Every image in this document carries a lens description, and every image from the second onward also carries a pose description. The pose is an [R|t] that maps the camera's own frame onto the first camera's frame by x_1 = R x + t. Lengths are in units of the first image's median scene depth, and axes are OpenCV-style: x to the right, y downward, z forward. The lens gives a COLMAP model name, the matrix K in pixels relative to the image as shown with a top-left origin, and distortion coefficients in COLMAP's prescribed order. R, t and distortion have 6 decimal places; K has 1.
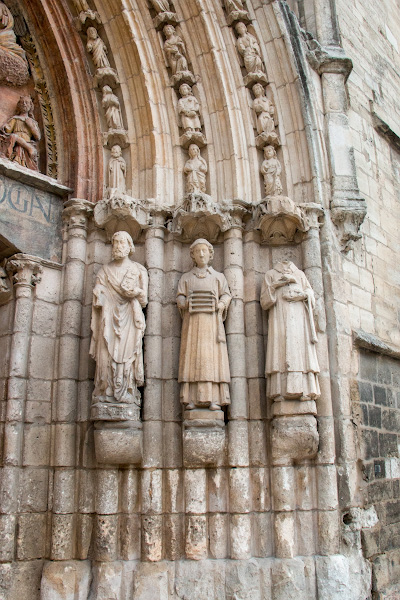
lens RADIAL K [[497.2, 0, 200.0], [0, 497.2, 300.0], [0, 0, 1]] dist [-0.178039, 0.137469]
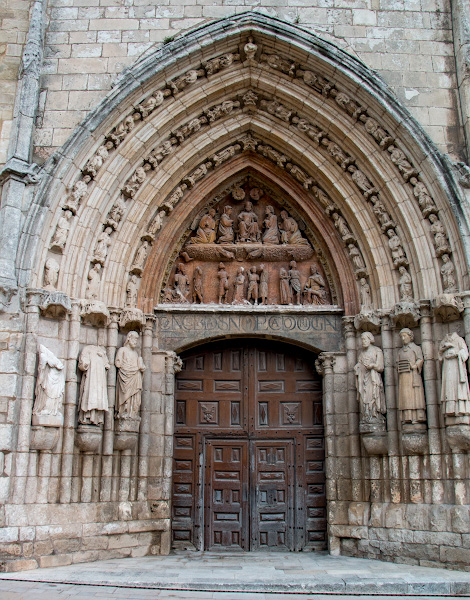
lens RADIAL K [[535.3, 0, 235.0], [0, 535.3, 300.0], [0, 0, 1]] dist [-0.142228, 0.005303]
pose [[0.672189, -0.202735, -0.712082, 0.998921], [0.196673, 0.976119, -0.092253, -0.175100], [0.713779, -0.078036, 0.696009, -0.772641]]
